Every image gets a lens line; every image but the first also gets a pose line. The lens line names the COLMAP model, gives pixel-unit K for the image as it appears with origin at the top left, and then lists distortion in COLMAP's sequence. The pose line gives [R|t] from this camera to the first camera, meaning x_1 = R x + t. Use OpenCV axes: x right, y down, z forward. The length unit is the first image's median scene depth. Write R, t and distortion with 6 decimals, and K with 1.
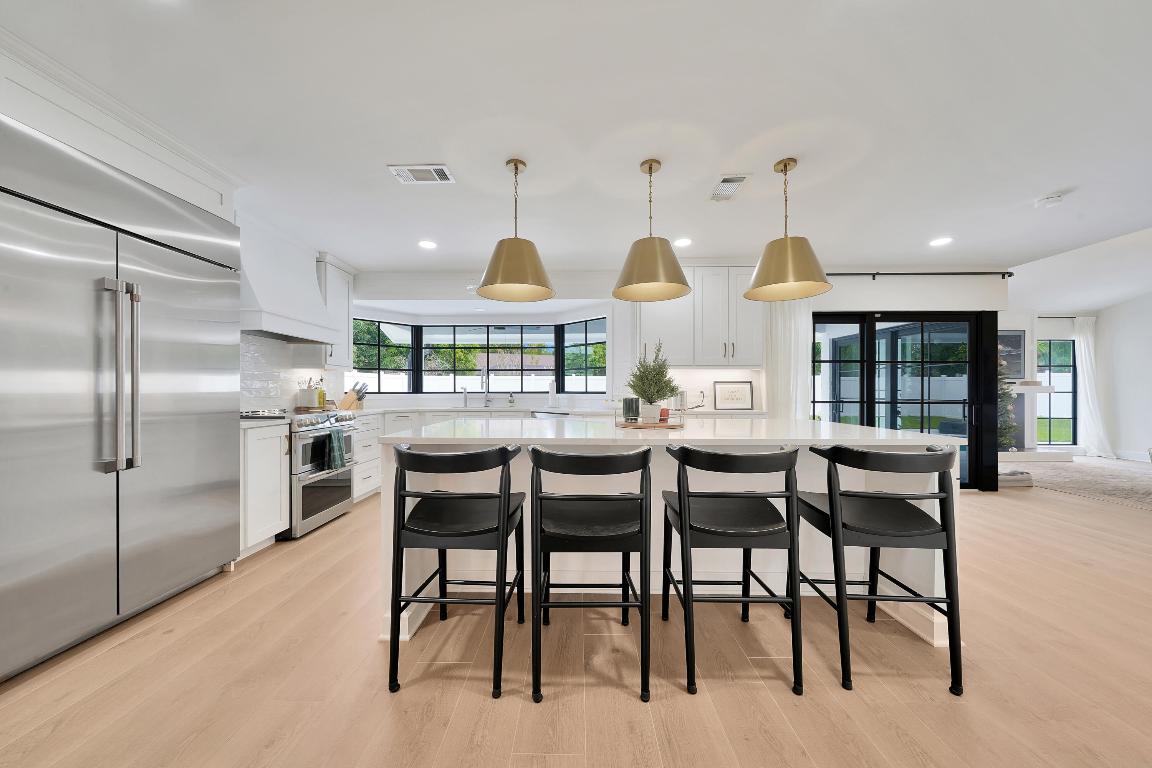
lens RADIAL K [[401.3, 0, 572.7], [0, 401.3, 391.6], [0, 0, 1]] dist [-0.003959, -0.000115]
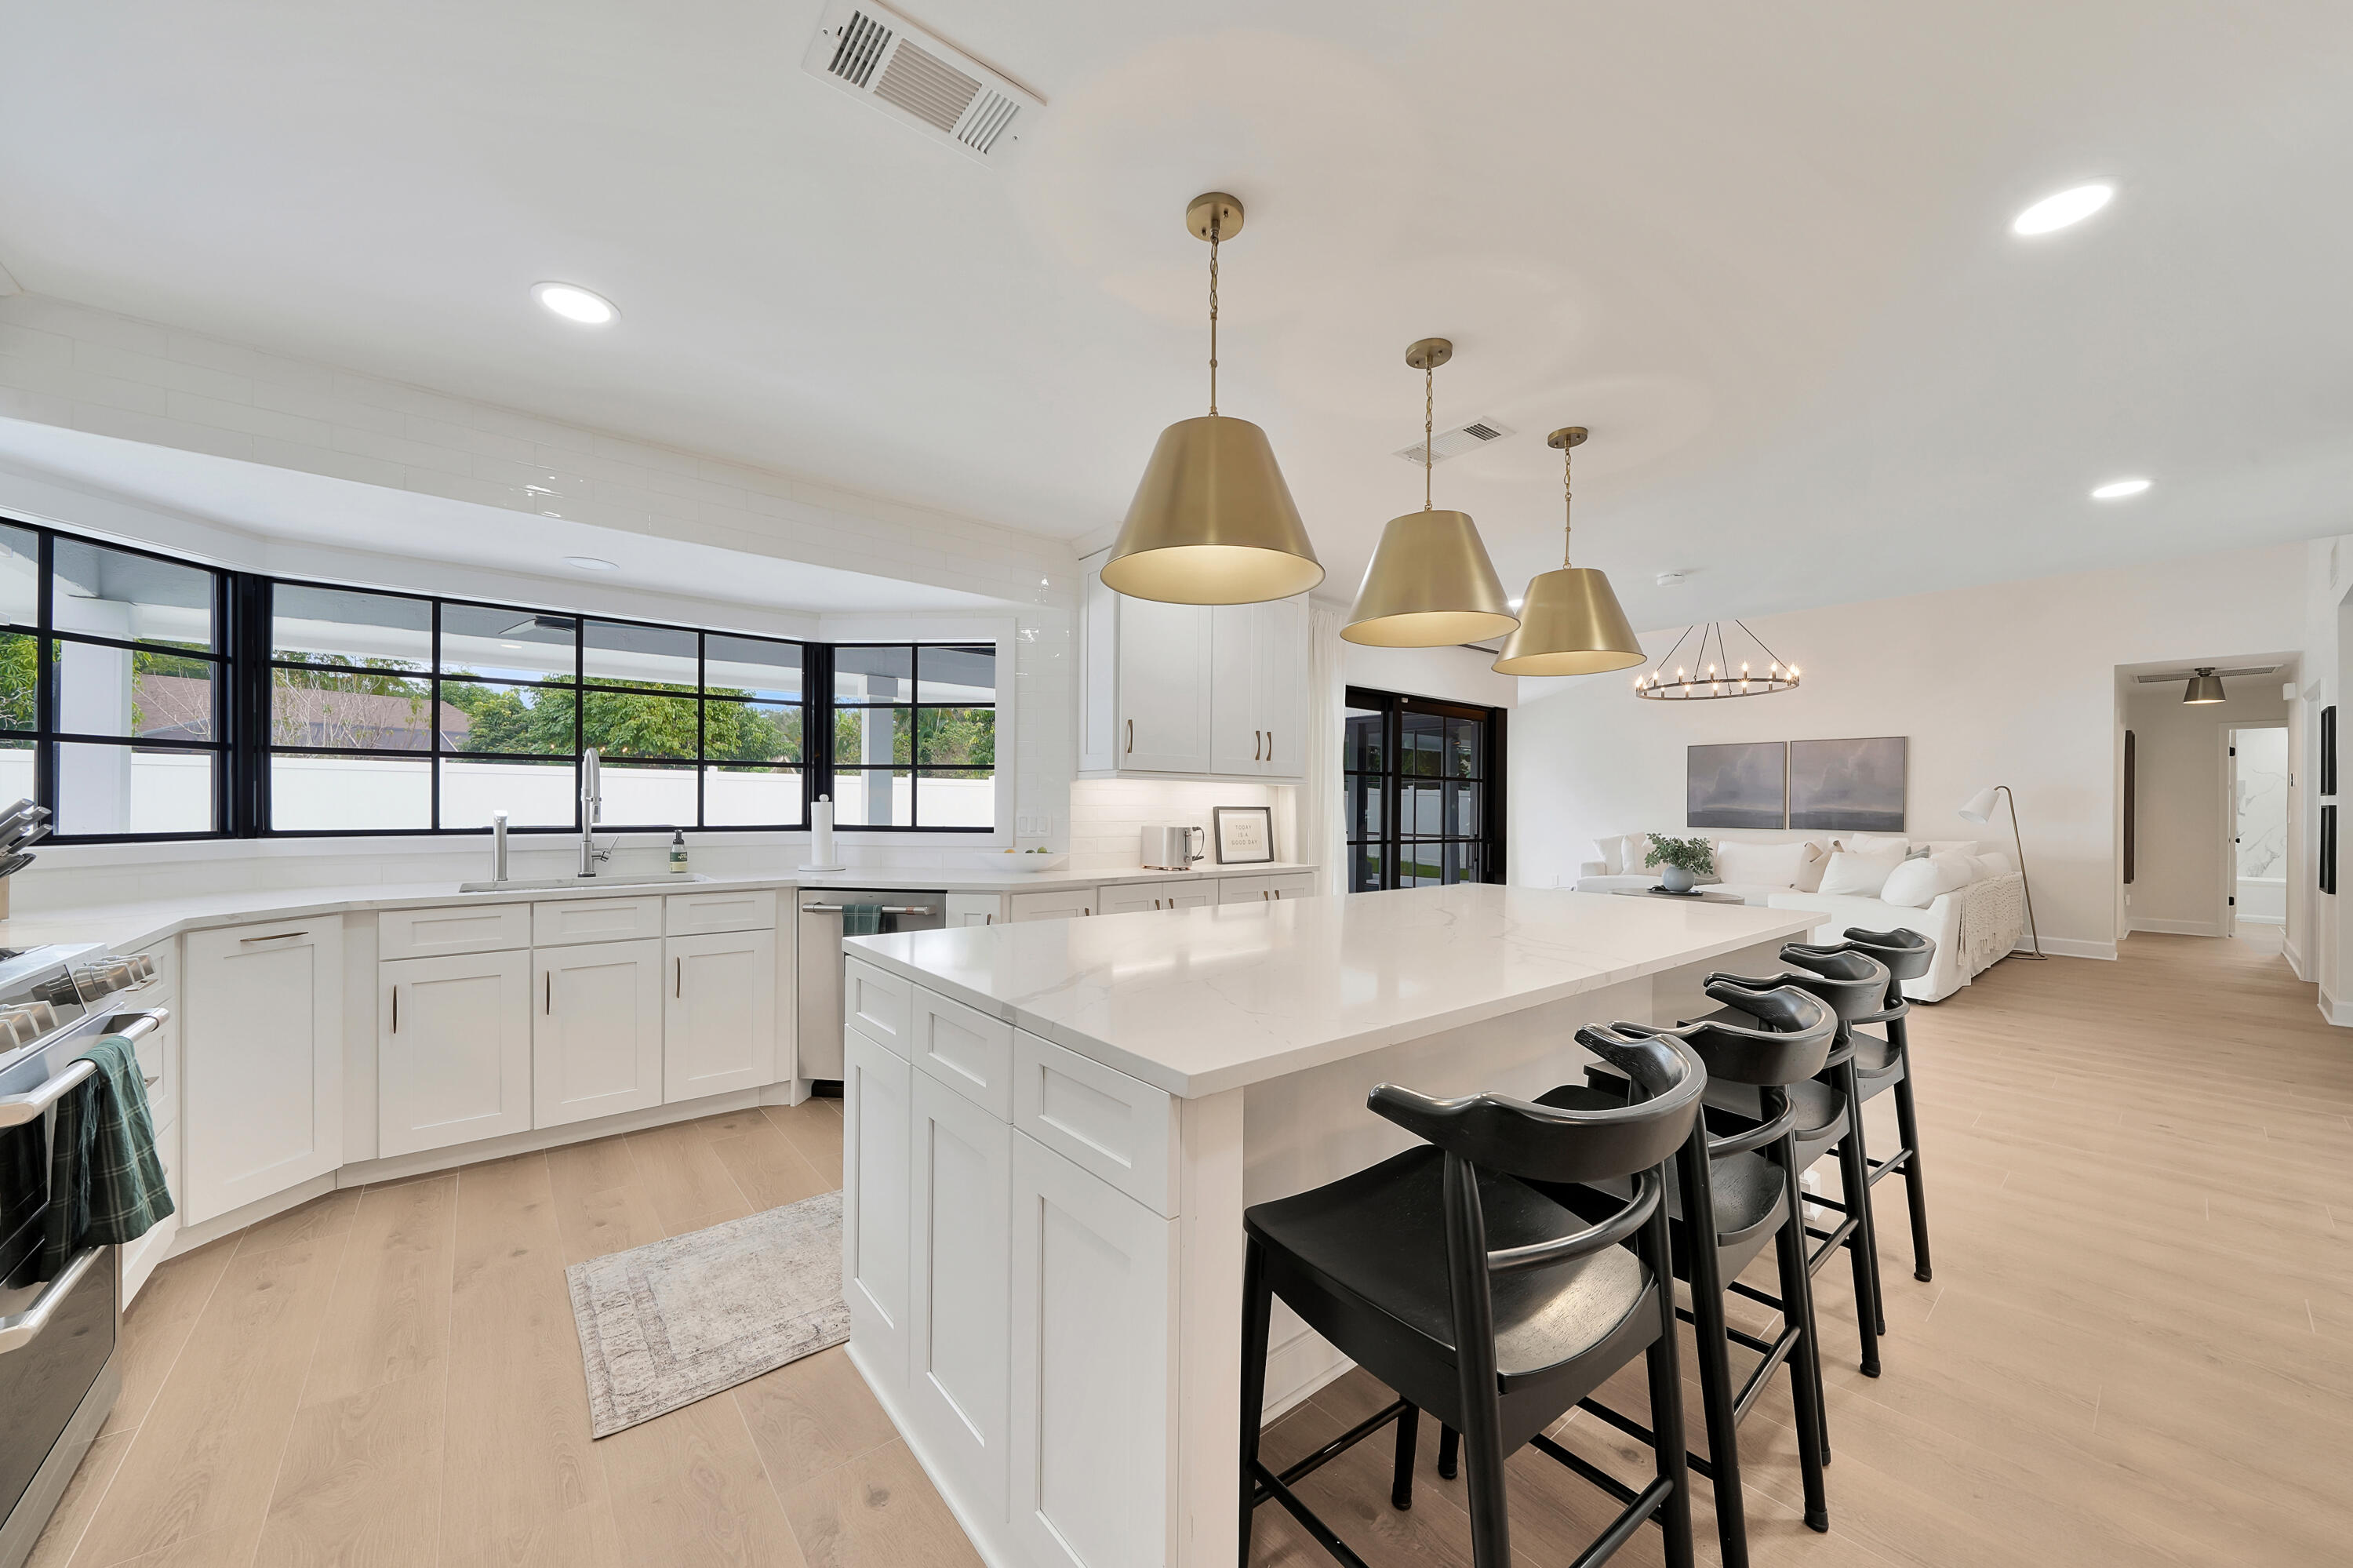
lens RADIAL K [[839.0, 0, 1178.2], [0, 839.0, 810.7], [0, 0, 1]] dist [-0.001871, -0.000328]
pose [[0.762679, 0.003289, 0.646769, -0.353696], [-0.007431, 0.999966, 0.003678, -0.024184], [-0.646735, -0.007611, 0.762677, 0.250012]]
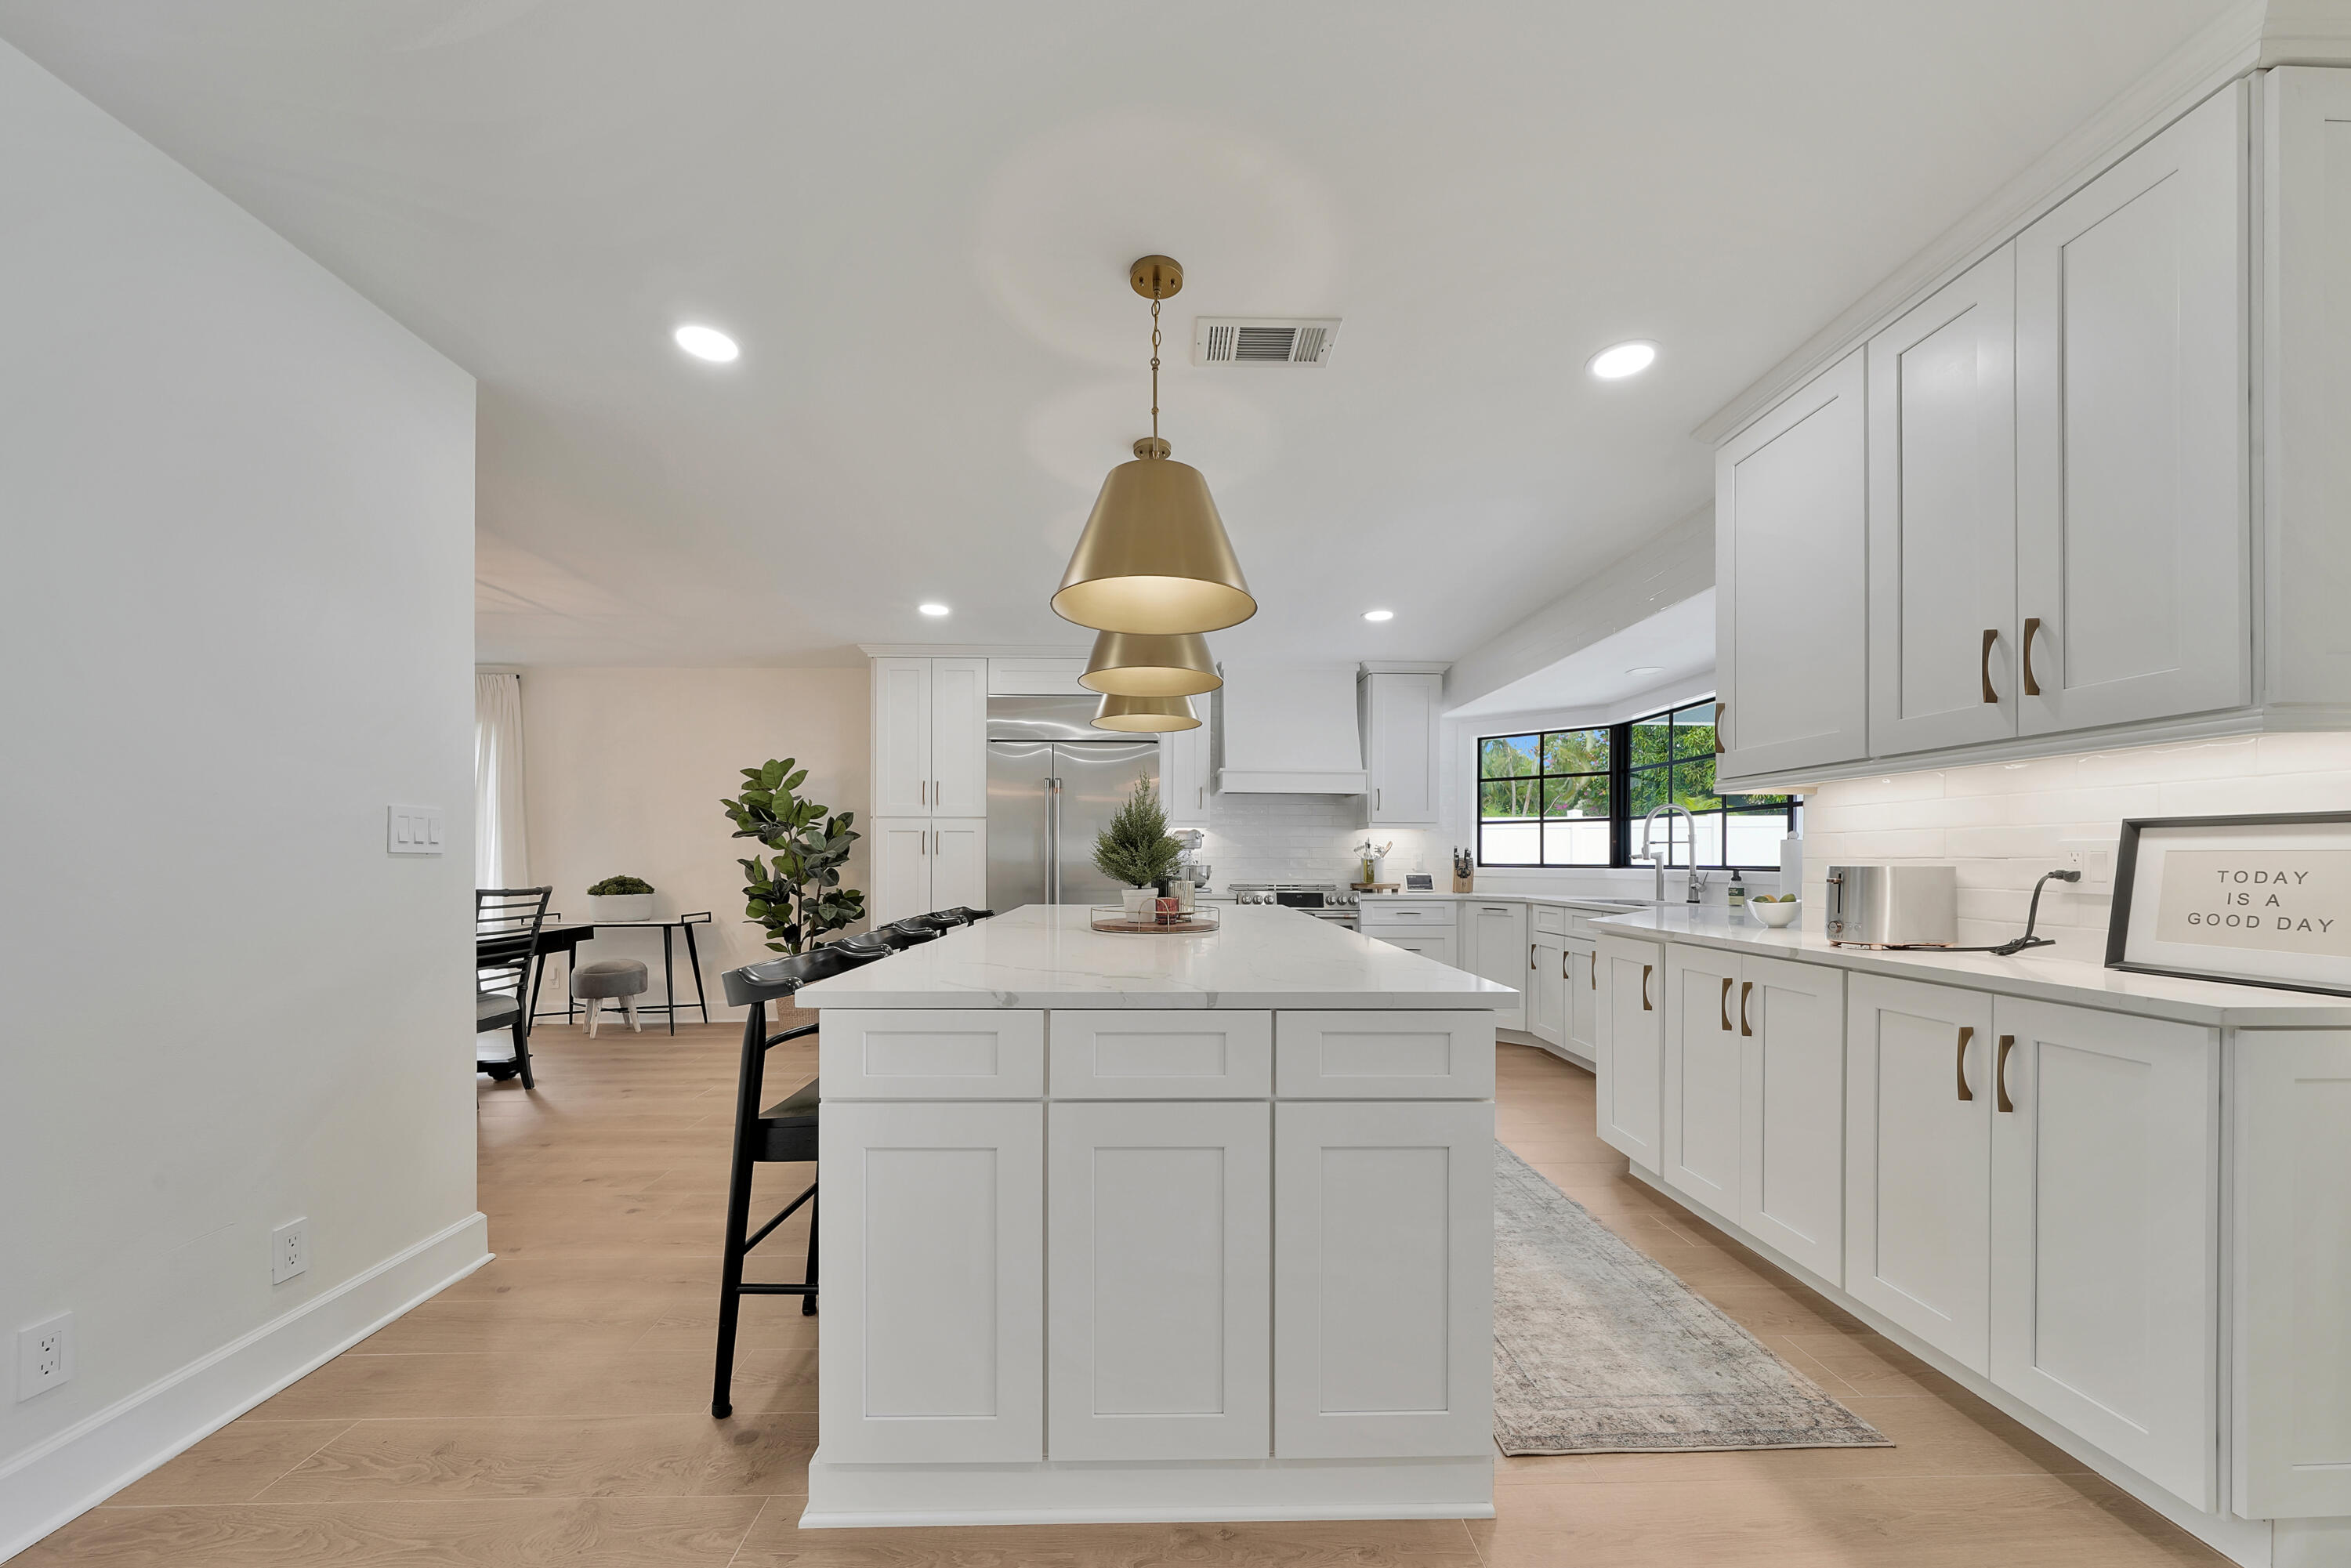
lens RADIAL K [[850.4, 0, 1166.1], [0, 850.4, 858.2], [0, 0, 1]] dist [-0.001424, 0.000017]
pose [[0.040024, 0.000375, -0.999199, 0.747472], [-0.007294, 0.999973, 0.000083, -0.004358], [0.999172, 0.007285, 0.040025, 0.541963]]
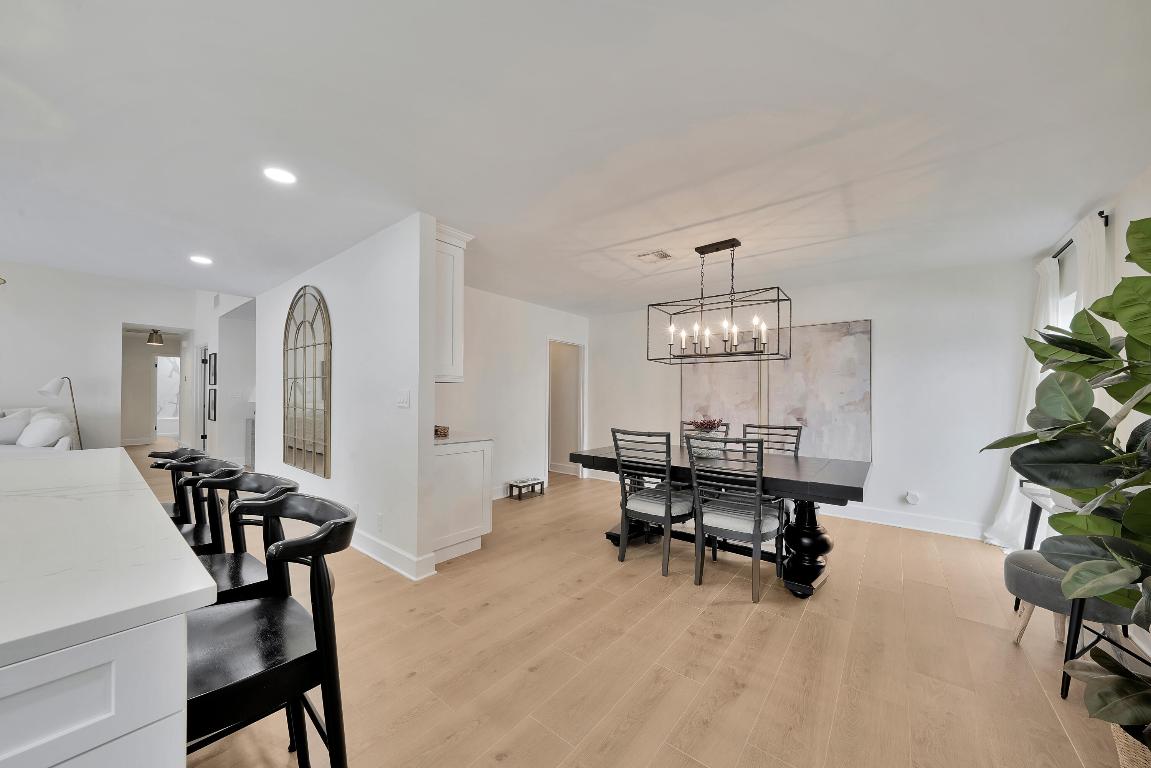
lens RADIAL K [[400.6, 0, 570.7], [0, 400.6, 394.9], [0, 0, 1]] dist [-0.003827, -0.000155]
pose [[-0.784205, -0.005110, 0.620481, -0.406344], [-0.006313, 0.999980, 0.000257, -0.026248], [-0.620470, -0.003716, -0.784221, 0.458346]]
